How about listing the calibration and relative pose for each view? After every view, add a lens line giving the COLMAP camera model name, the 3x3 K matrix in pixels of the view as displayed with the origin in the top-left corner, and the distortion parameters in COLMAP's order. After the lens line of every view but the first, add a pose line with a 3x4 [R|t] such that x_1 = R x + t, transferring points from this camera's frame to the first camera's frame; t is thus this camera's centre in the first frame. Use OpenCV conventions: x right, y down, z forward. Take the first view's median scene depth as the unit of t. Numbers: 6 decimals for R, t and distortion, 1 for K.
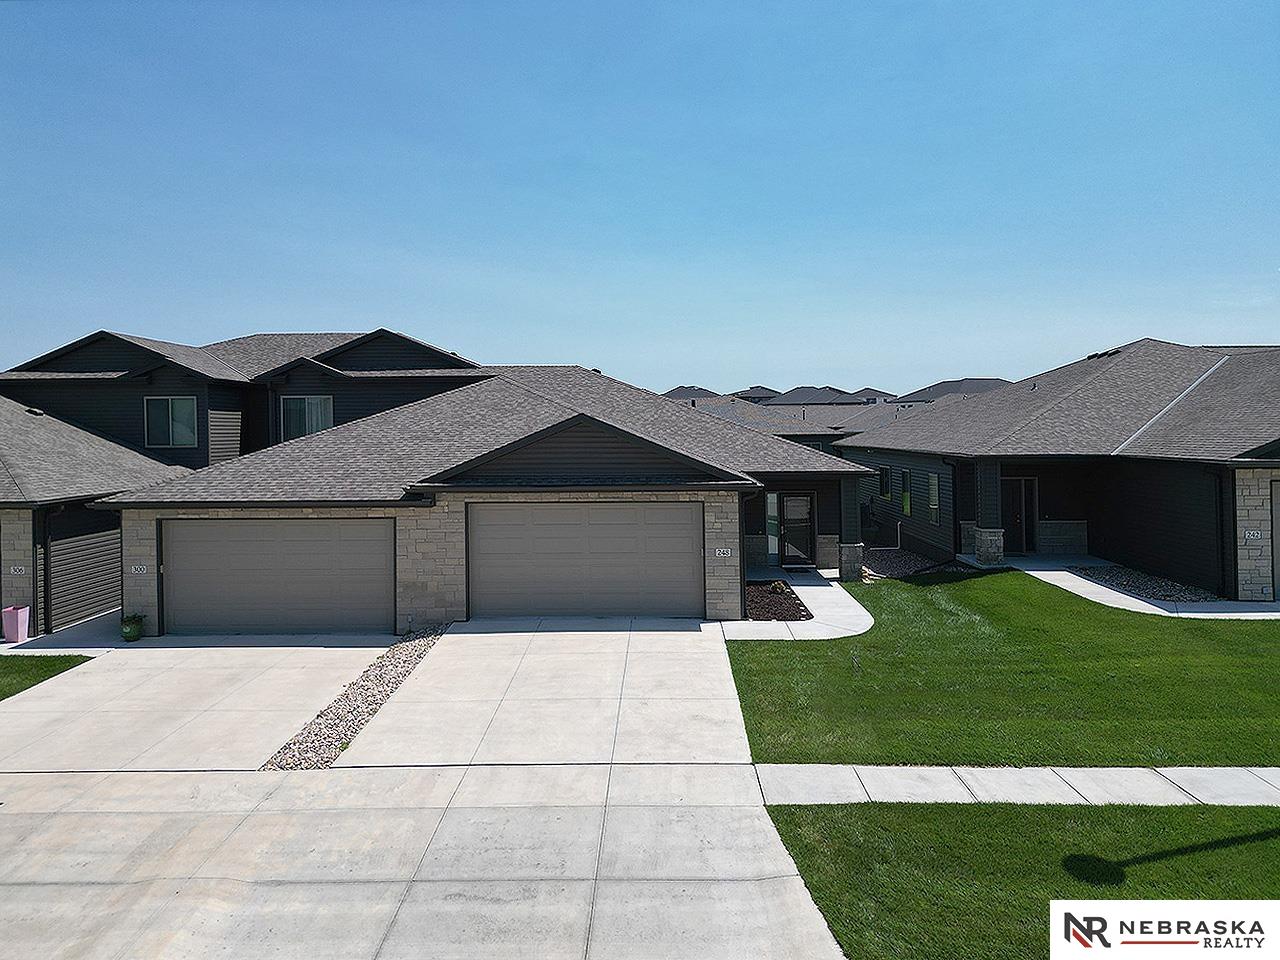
lens RADIAL K [[911.8, 0, 606.6], [0, 911.8, 424.1], [0, 0, 1]] dist [0.061007, -0.045733]
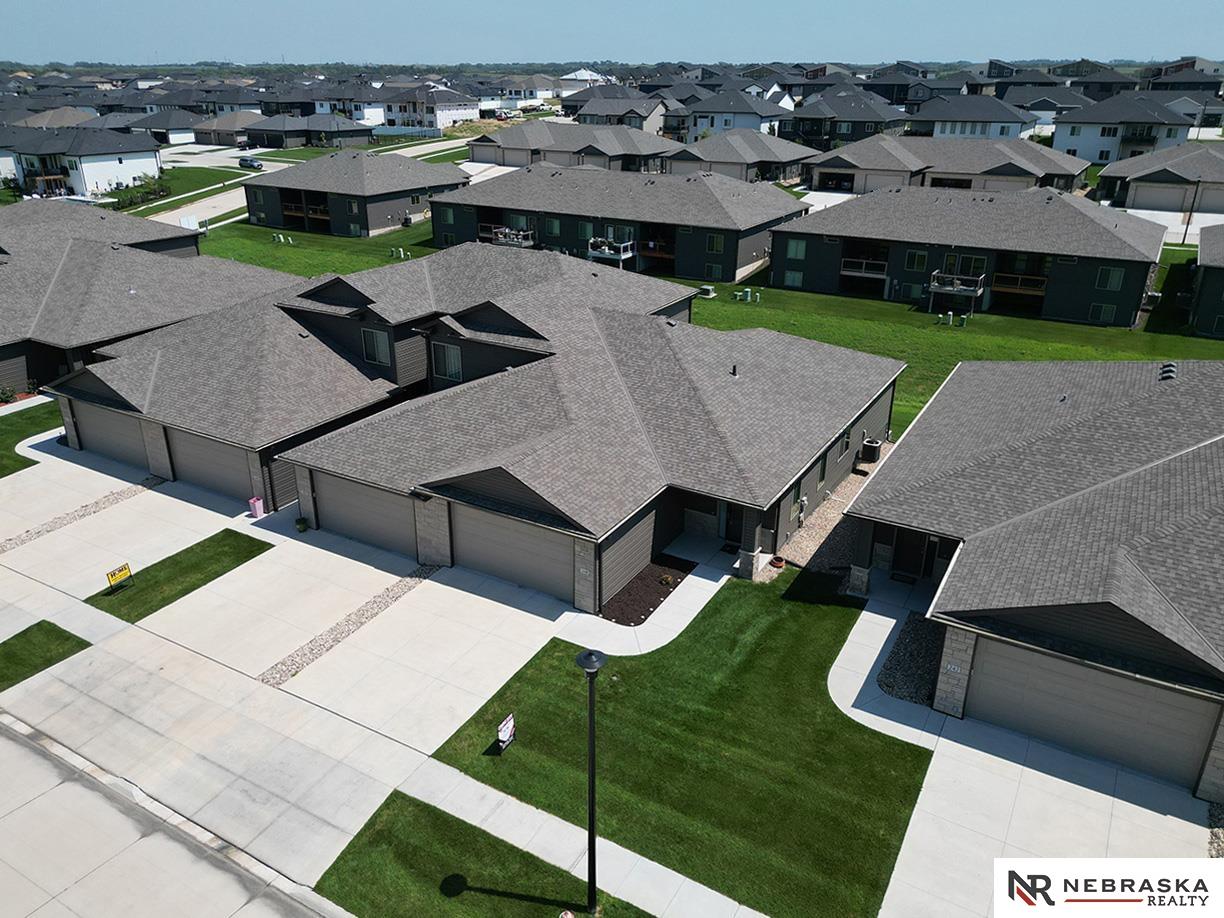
lens RADIAL K [[889.7, 0, 592.4], [0, 889.7, 460.6], [0, 0, 1]] dist [0.058348, -0.053456]
pose [[0.875980, 0.184960, -0.445475, 1.186607], [0.008998, 0.917132, 0.398483, -0.945009], [0.482263, -0.353071, 0.801725, -0.114456]]
